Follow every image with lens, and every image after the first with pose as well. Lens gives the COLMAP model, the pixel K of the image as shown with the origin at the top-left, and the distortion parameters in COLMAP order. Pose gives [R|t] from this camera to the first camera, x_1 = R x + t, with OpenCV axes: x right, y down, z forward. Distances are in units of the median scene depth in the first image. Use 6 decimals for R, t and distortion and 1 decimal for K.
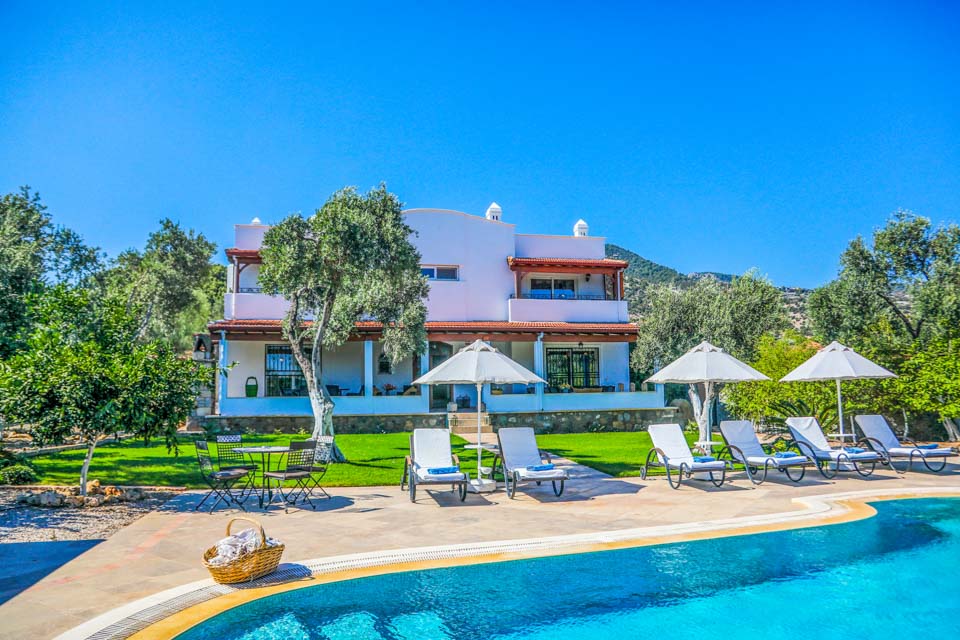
lens RADIAL K [[731.2, 0, 478.9], [0, 731.2, 315.8], [0, 0, 1]] dist [-0.007891, 0.000801]
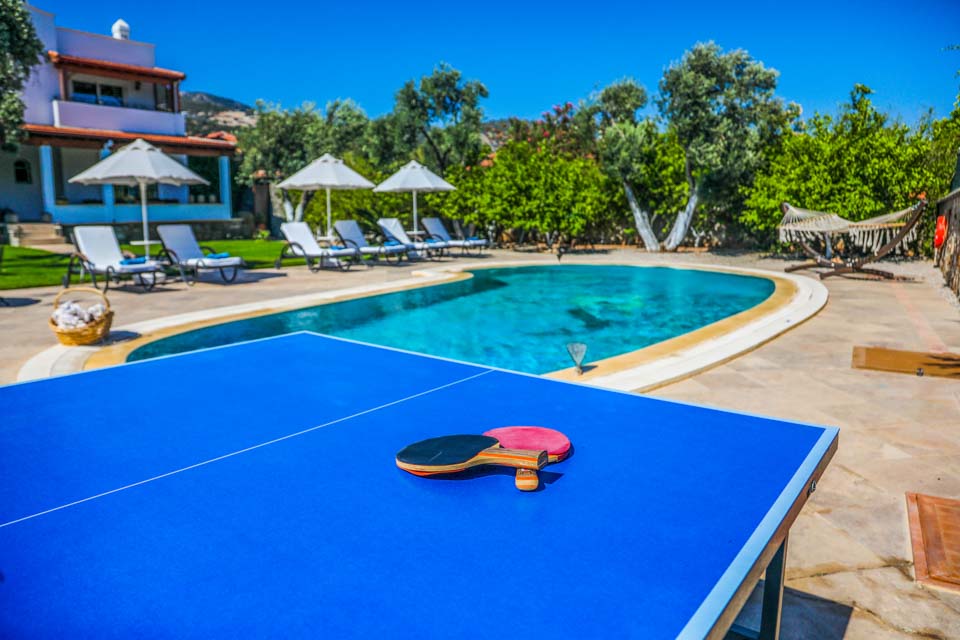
lens RADIAL K [[731.2, 0, 479.2], [0, 731.2, 323.7], [0, 0, 1]] dist [-0.007891, 0.000801]
pose [[0.746620, -0.093624, 0.658629, -0.267102], [-0.067354, 0.974321, 0.214853, 0.024542], [-0.661832, -0.204775, 0.721142, -0.081289]]
